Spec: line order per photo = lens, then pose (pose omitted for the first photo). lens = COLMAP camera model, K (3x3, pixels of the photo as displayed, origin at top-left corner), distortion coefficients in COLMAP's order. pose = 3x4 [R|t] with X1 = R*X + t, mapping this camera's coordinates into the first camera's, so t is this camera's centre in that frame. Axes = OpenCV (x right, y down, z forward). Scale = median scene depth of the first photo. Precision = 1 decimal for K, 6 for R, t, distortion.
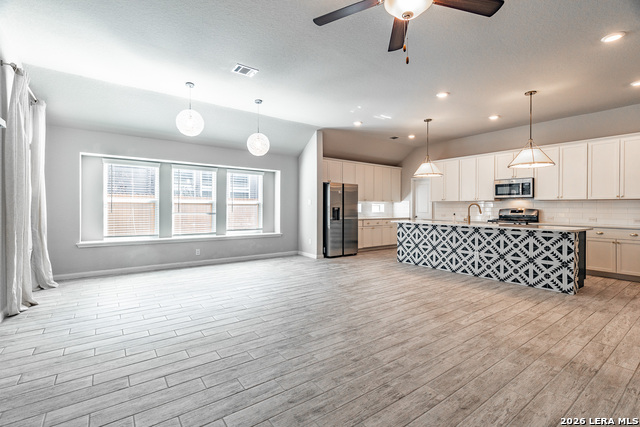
lens RADIAL K [[293.6, 0, 324.5], [0, 293.6, 204.3], [0, 0, 1]] dist [0.009319, -0.001452]
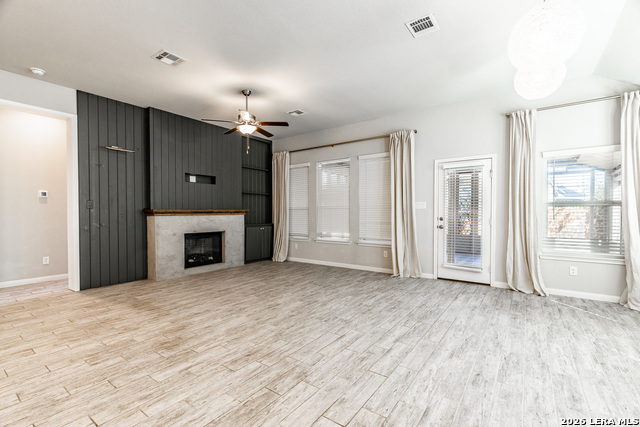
lens RADIAL K [[293.6, 0, 317.9], [0, 293.6, 216.5], [0, 0, 1]] dist [0.009319, -0.001452]
pose [[-0.960585, 0.000059, -0.277986, 0.185453], [-0.000404, 0.999999, 0.001608, 0.017712], [0.277986, 0.001657, -0.960584, 1.637784]]
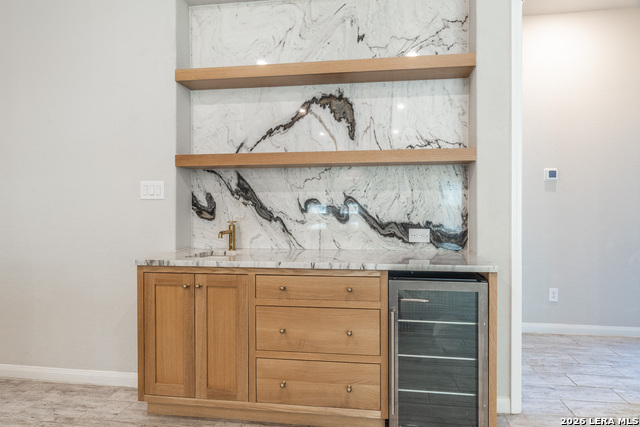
lens RADIAL K [[293.6, 0, 344.4], [0, 293.6, 208.9], [0, 0, 1]] dist [0.009319, -0.001452]
pose [[-0.719470, -0.007353, 0.694485, 0.843959], [-0.009470, 0.999955, 0.000776, 0.010039], [-0.694459, -0.006019, -0.719507, 0.920882]]
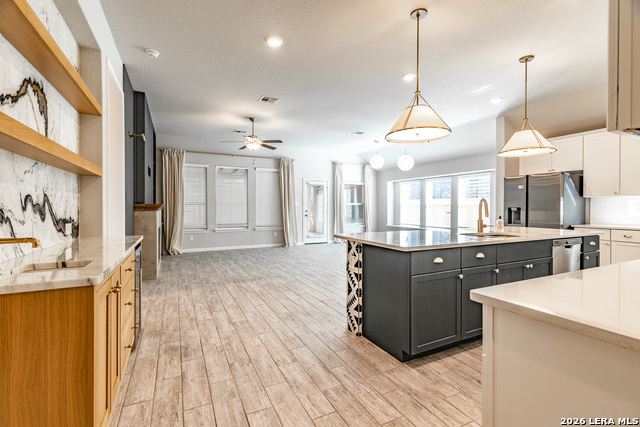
lens RADIAL K [[293.6, 0, 324.0], [0, 293.6, 221.4], [0, 0, 1]] dist [0.009319, -0.001452]
pose [[-0.170315, 0.040804, -0.984544, 1.588935], [0.010867, 0.999159, 0.039530, 0.020255], [0.985330, -0.003967, -0.170616, 1.098782]]
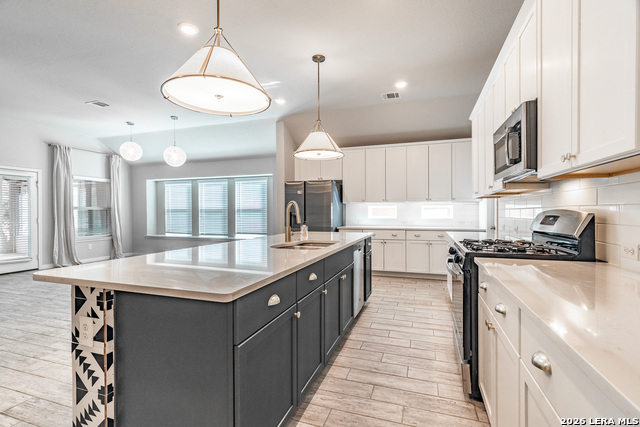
lens RADIAL K [[293.6, 0, 329.8], [0, 293.6, 212.7], [0, 0, 1]] dist [0.009319, -0.001452]
pose [[0.570093, -0.006568, -0.821554, 1.318516], [0.018236, 0.999823, 0.004662, 0.018744], [0.821377, -0.017639, 0.570112, 1.081655]]
